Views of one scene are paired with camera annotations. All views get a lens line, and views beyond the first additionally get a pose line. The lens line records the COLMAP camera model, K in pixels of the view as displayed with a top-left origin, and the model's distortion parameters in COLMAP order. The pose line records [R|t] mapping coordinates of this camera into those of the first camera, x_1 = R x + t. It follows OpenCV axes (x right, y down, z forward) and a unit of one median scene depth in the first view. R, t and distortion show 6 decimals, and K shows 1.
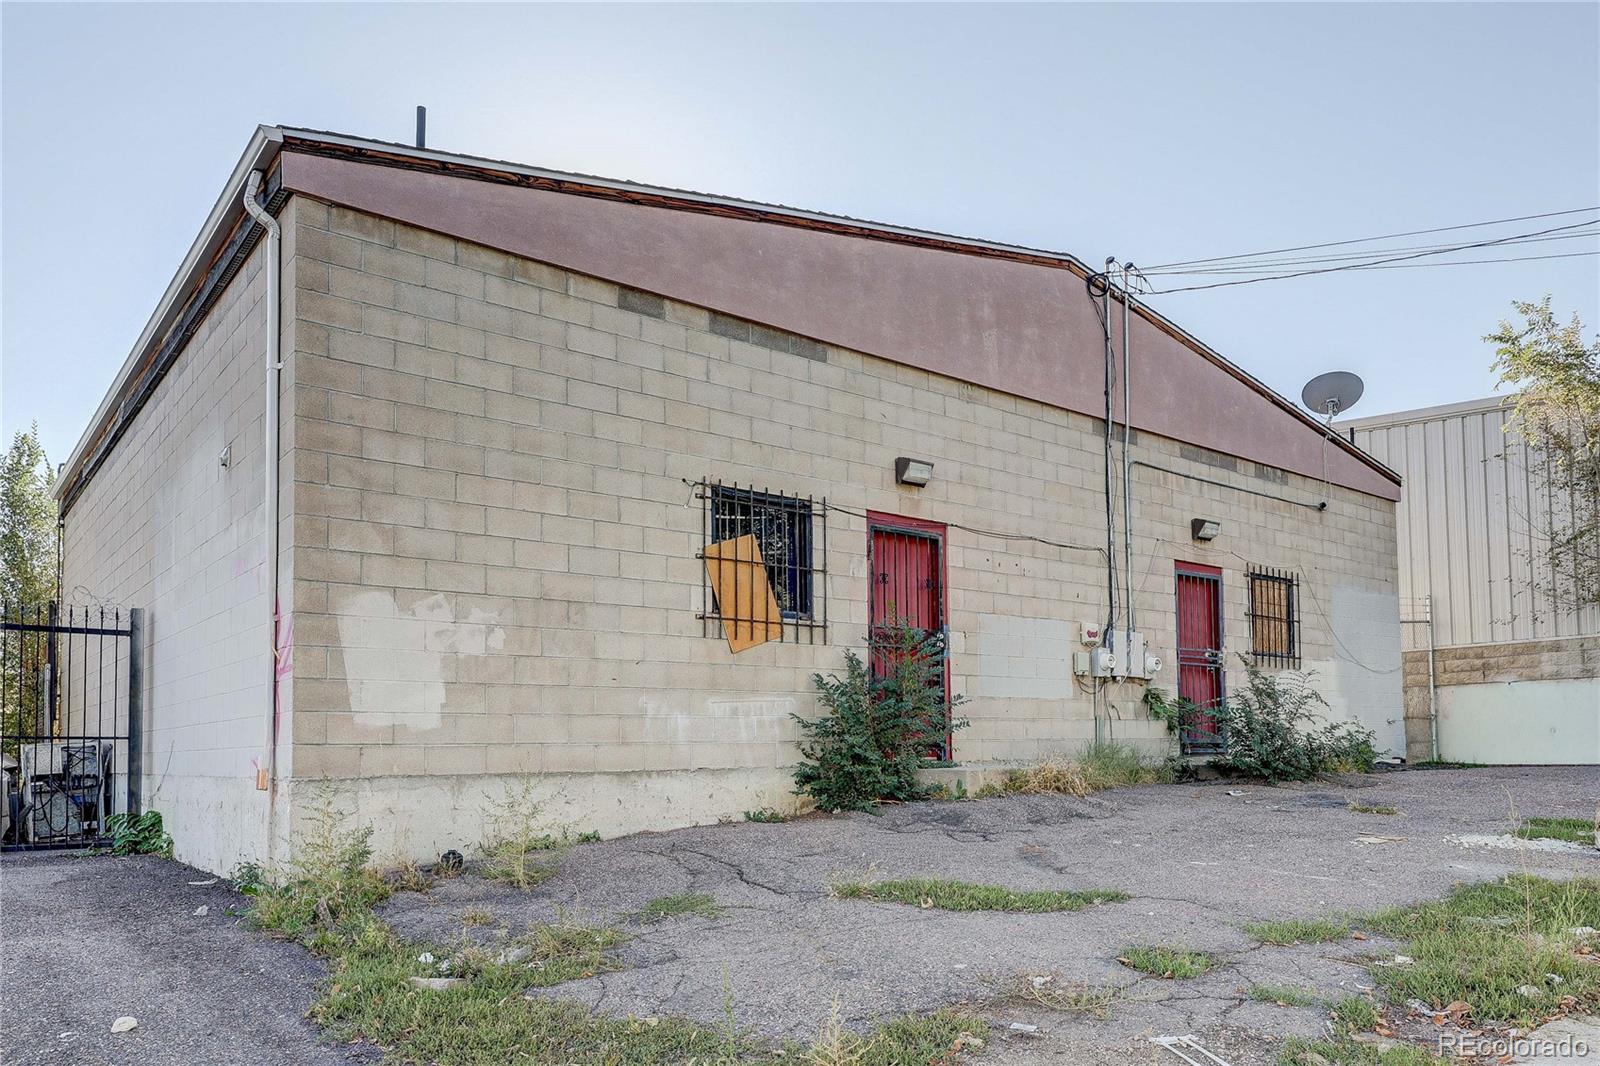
lens RADIAL K [[1147.2, 0, 801.5], [0, 1147.2, 532.7], [0, 0, 1]] dist [-0.001761, -0.000188]
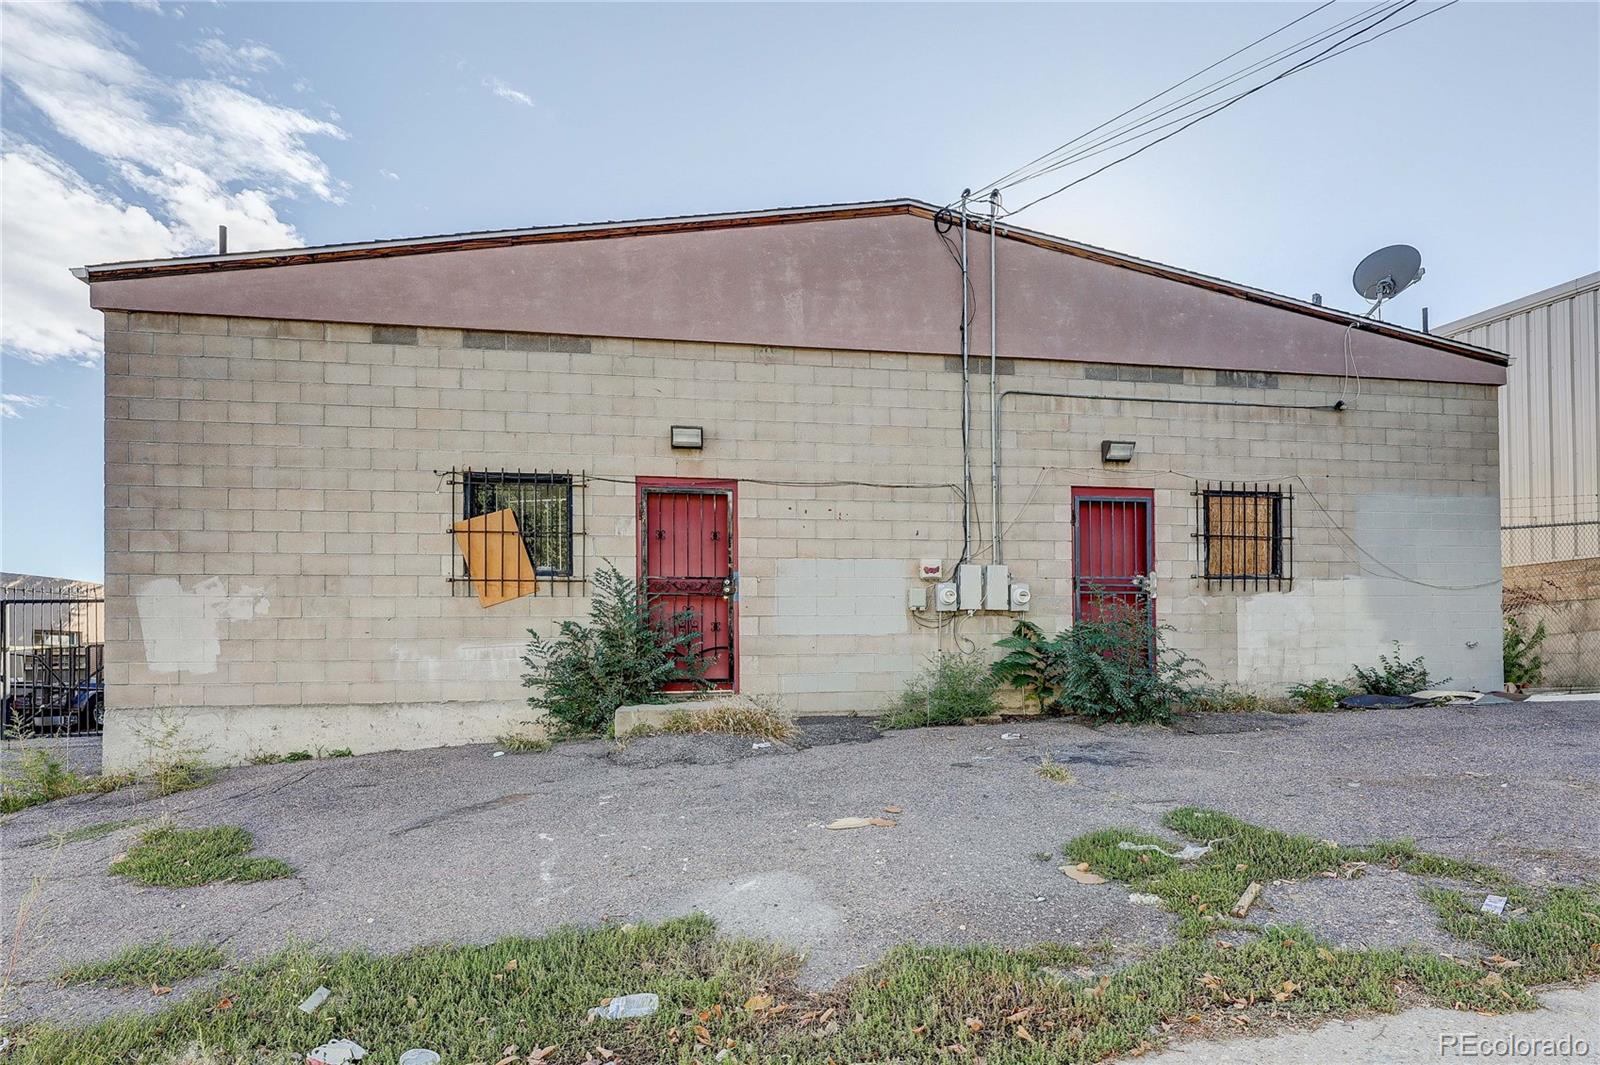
lens RADIAL K [[740.5, 0, 790.4], [0, 740.5, 595.9], [0, 0, 1]] dist [-0.004081, 0.000083]
pose [[0.861053, -0.064008, -0.504470, 0.553704], [0.101467, 0.993723, 0.047102, 0.079279], [0.498289, -0.091744, 0.862143, 0.434176]]
